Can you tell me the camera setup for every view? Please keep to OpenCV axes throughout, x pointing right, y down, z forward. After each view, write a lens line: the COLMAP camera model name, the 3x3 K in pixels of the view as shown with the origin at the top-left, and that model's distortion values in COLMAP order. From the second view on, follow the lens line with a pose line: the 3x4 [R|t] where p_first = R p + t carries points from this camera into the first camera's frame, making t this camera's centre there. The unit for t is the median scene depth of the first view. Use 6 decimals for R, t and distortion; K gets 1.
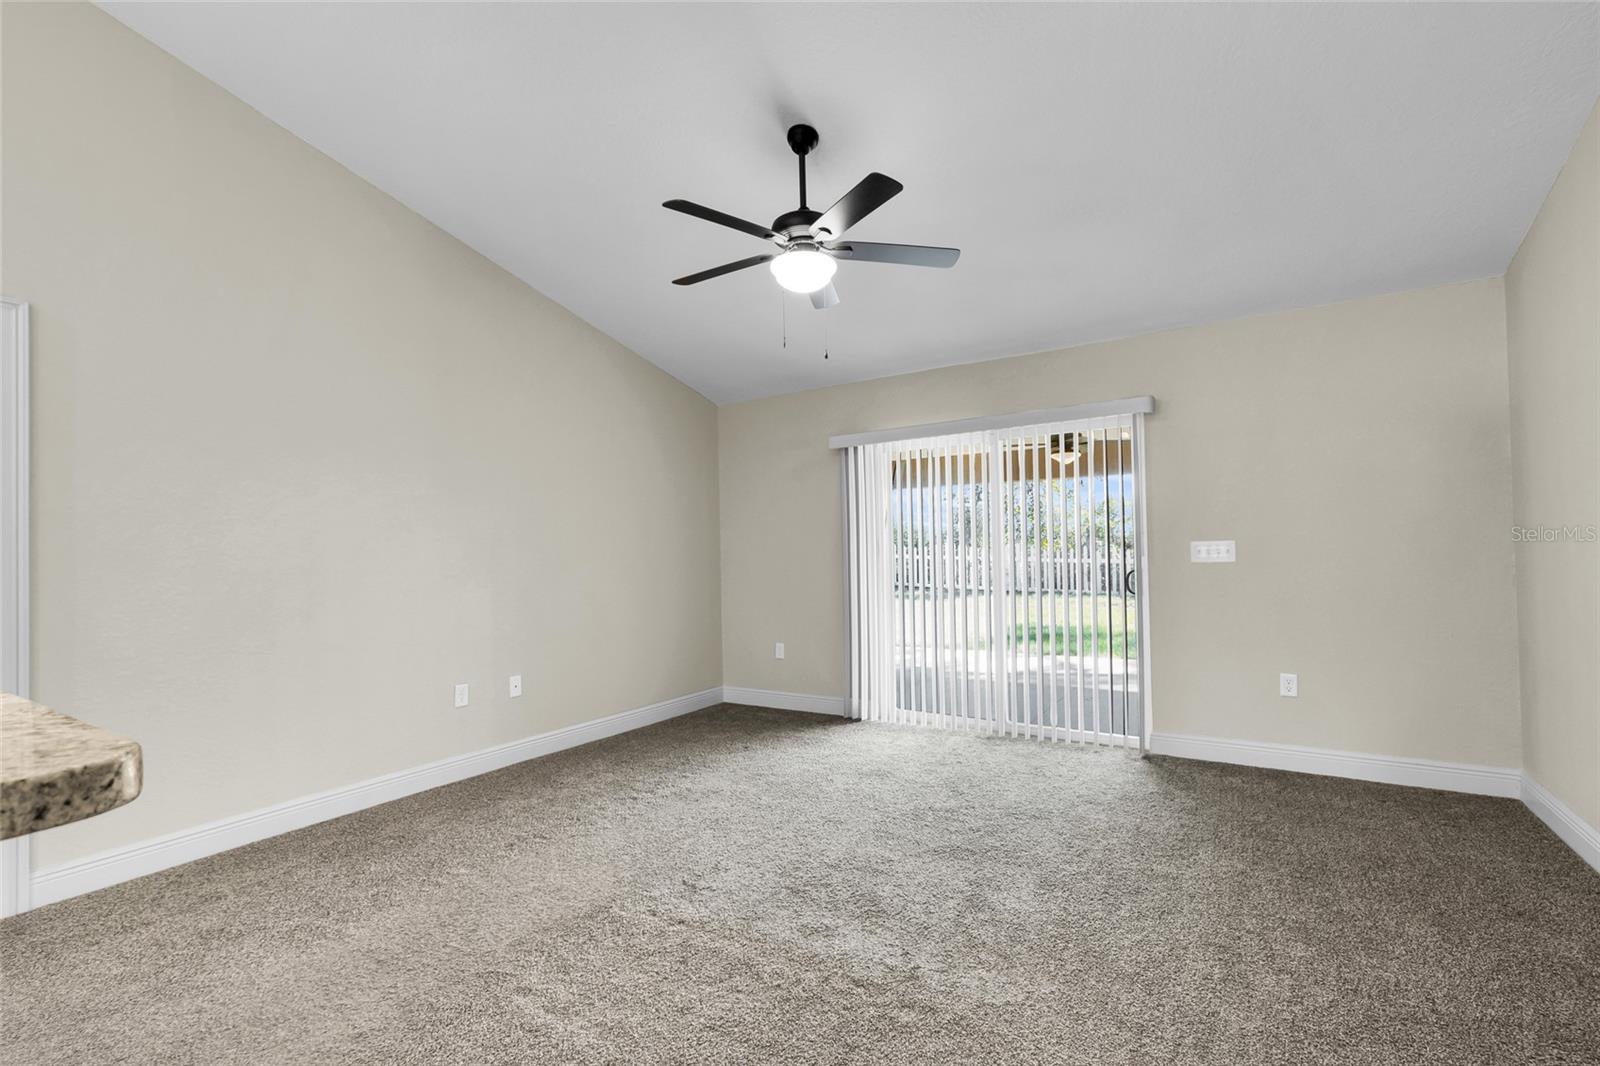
lens RADIAL K [[717.5, 0, 802.0], [0, 717.5, 533.2], [0, 0, 1]] dist [0.000620, -0.000020]
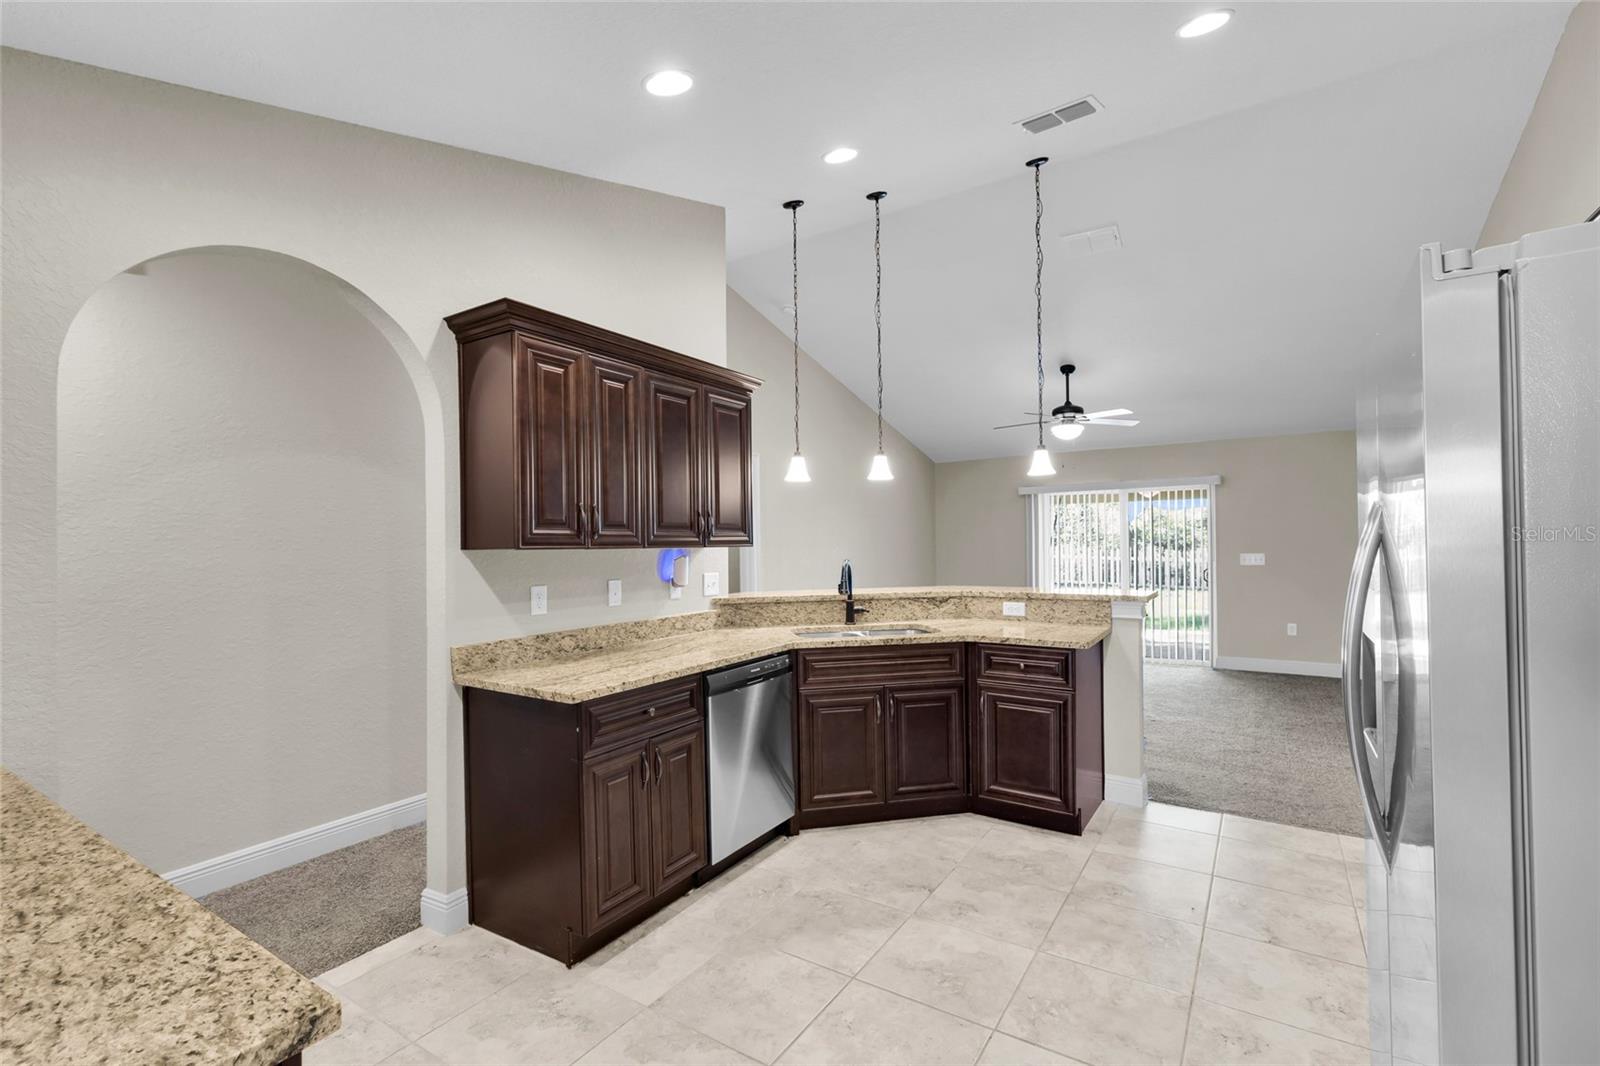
lens RADIAL K [[717.5, 0, 796.9], [0, 717.5, 538.2], [0, 0, 1]] dist [0.000620, -0.000020]
pose [[0.999632, 0.008862, -0.025657, -0.549207], [-0.008392, 0.999796, 0.018377, -0.054134], [0.025814, -0.018155, 0.999502, -0.866921]]
